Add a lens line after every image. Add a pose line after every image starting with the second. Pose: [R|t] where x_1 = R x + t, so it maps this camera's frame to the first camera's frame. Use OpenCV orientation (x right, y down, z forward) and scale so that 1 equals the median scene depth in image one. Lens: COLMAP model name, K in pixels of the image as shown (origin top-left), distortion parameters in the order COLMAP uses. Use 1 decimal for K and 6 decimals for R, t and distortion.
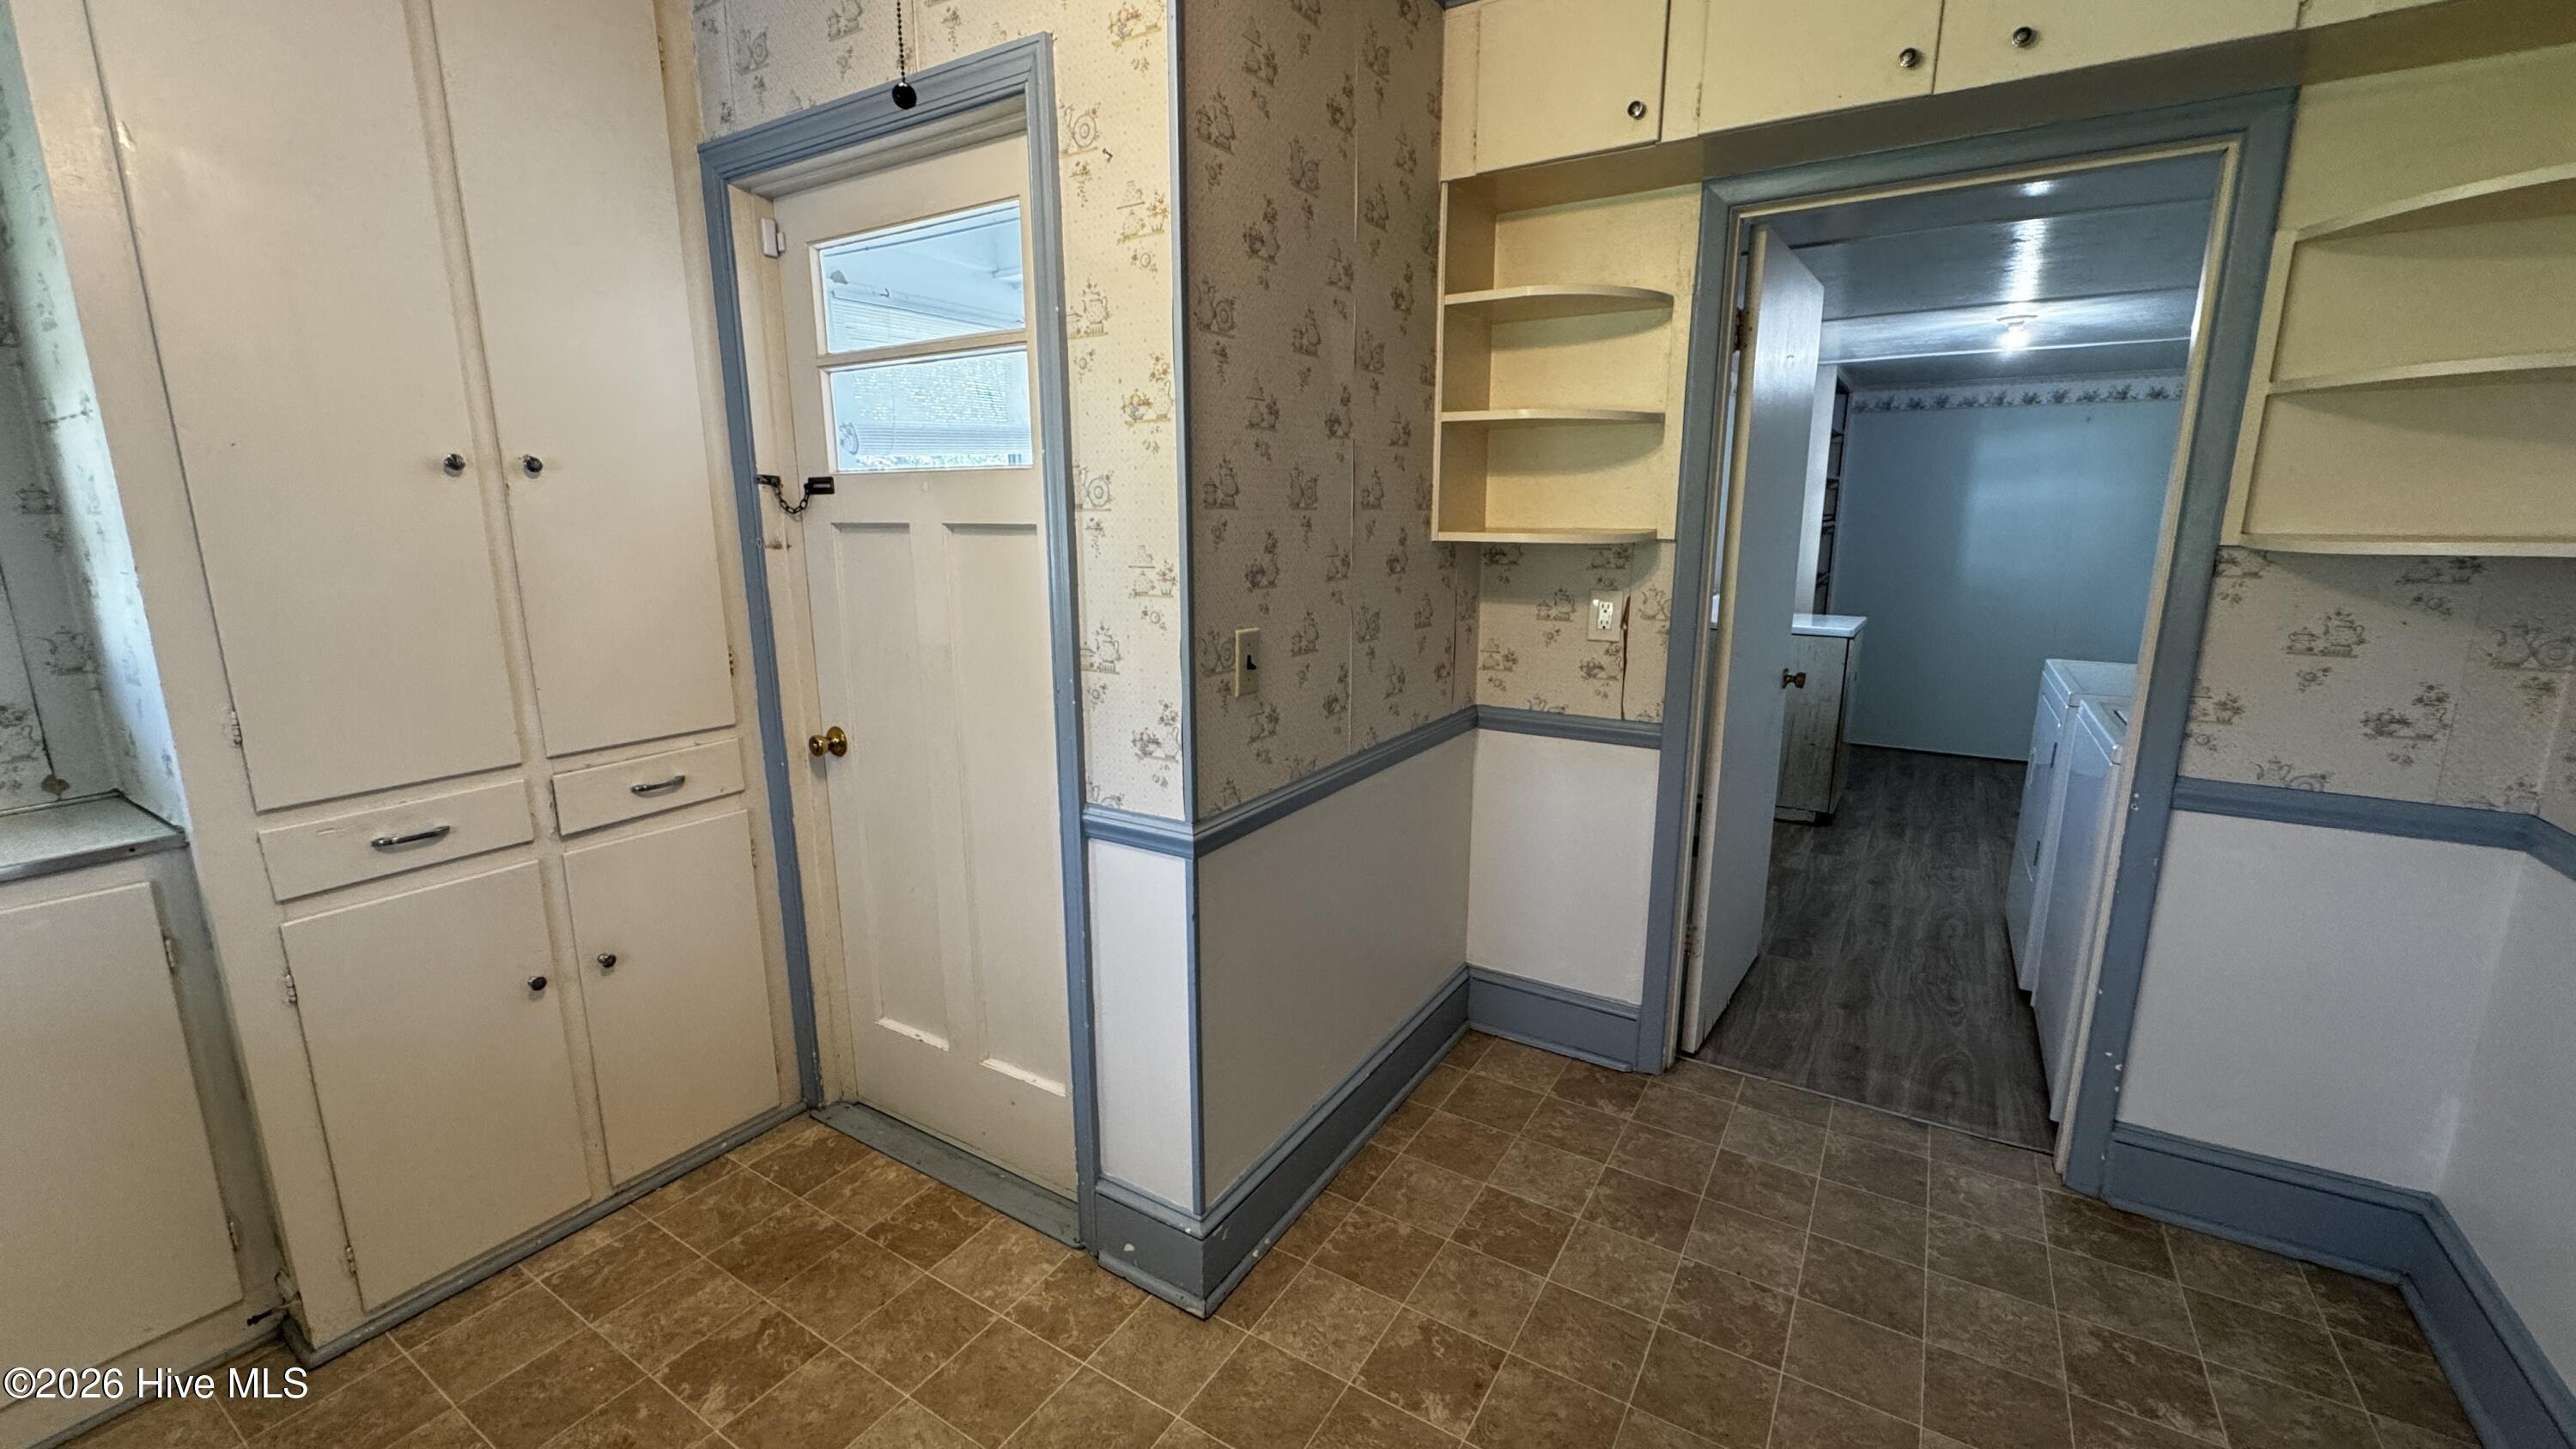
lens RADIAL K [[1026.0, 0, 1291.6], [0, 1026.0, 723.0], [0, 0, 1]] dist [-0.003688, -0.000156]
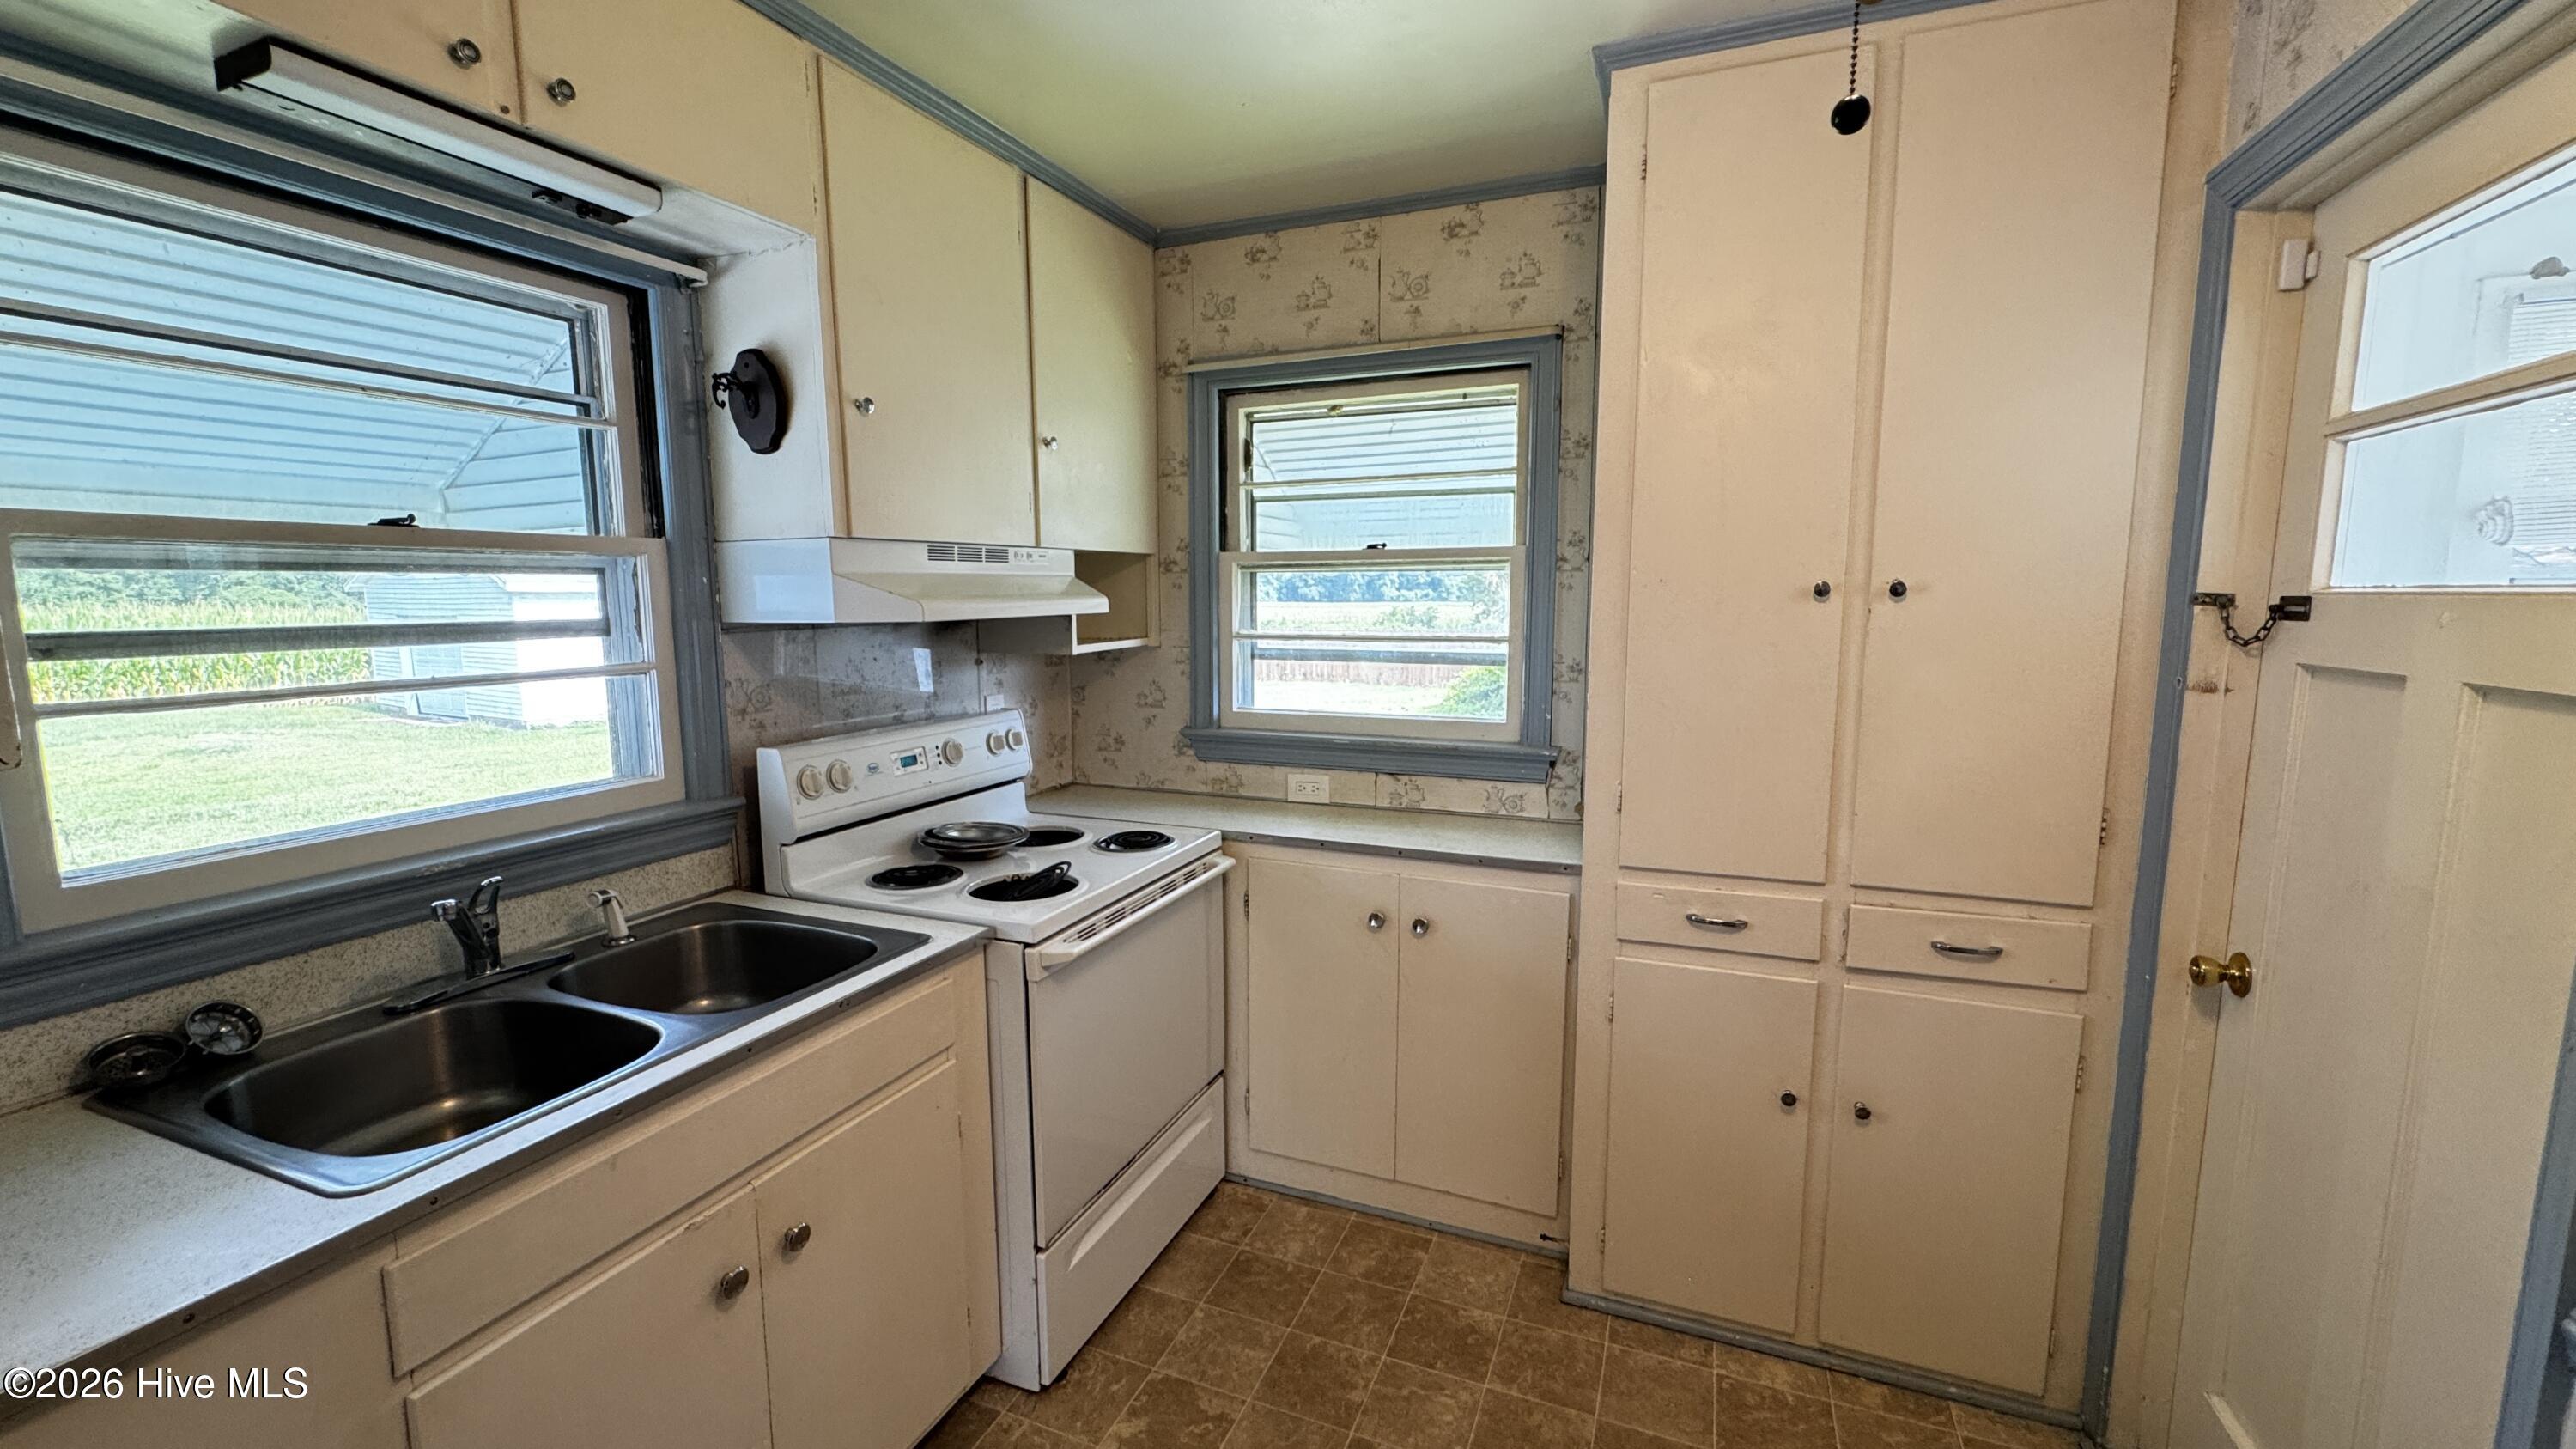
lens RADIAL K [[1026.0, 0, 1286.8], [0, 1026.0, 723.4], [0, 0, 1]] dist [-0.003688, -0.000156]
pose [[0.169121, 0.125414, -0.977584, 0.102955], [-0.197584, 0.976050, 0.091035, -0.088969], [0.965587, 0.177759, 0.189850, 0.246278]]
